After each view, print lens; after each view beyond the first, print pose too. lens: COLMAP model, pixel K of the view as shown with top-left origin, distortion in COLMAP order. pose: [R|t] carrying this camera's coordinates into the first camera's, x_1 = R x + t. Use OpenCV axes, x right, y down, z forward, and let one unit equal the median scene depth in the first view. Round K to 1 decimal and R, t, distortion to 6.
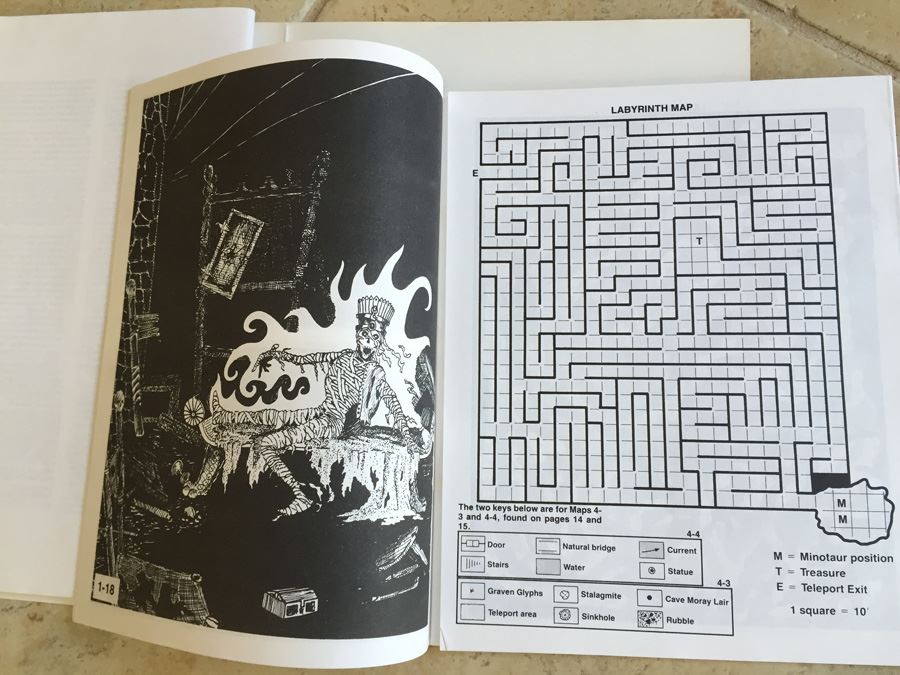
lens RADIAL K [[779.6, 0, 447.2], [0, 779.6, 332.7], [0, 0, 1]] dist [0.086887, -0.139598]
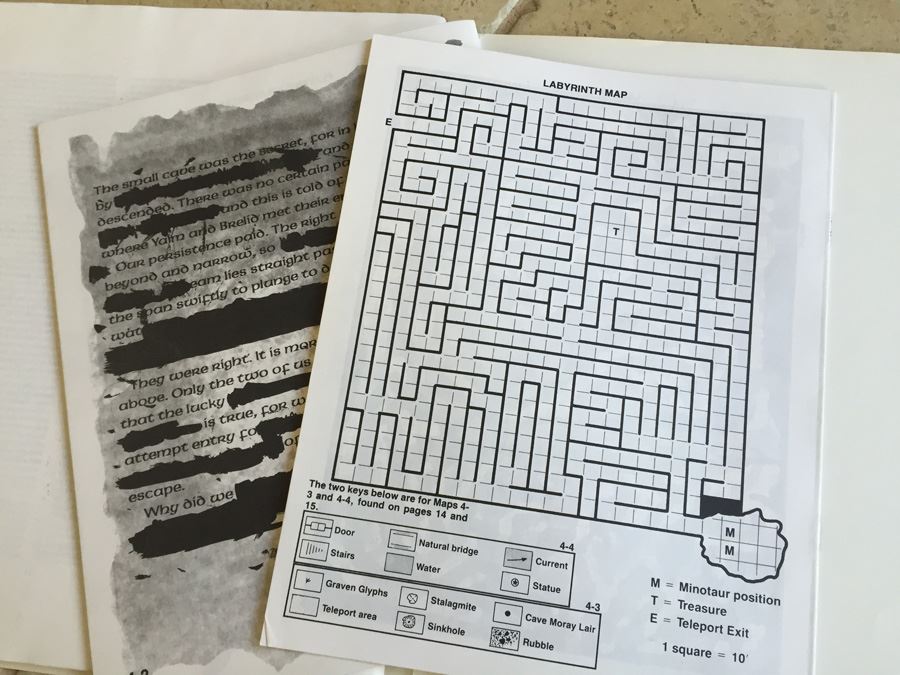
lens RADIAL K [[779.6, 0, 447.2], [0, 779.6, 332.7], [0, 0, 1]] dist [0.086887, -0.139598]
pose [[0.977922, 0.153704, 0.141578, 0.017015], [-0.156620, 0.987612, 0.009621, 0.026196], [-0.138345, -0.031582, 0.989880, 0.128835]]
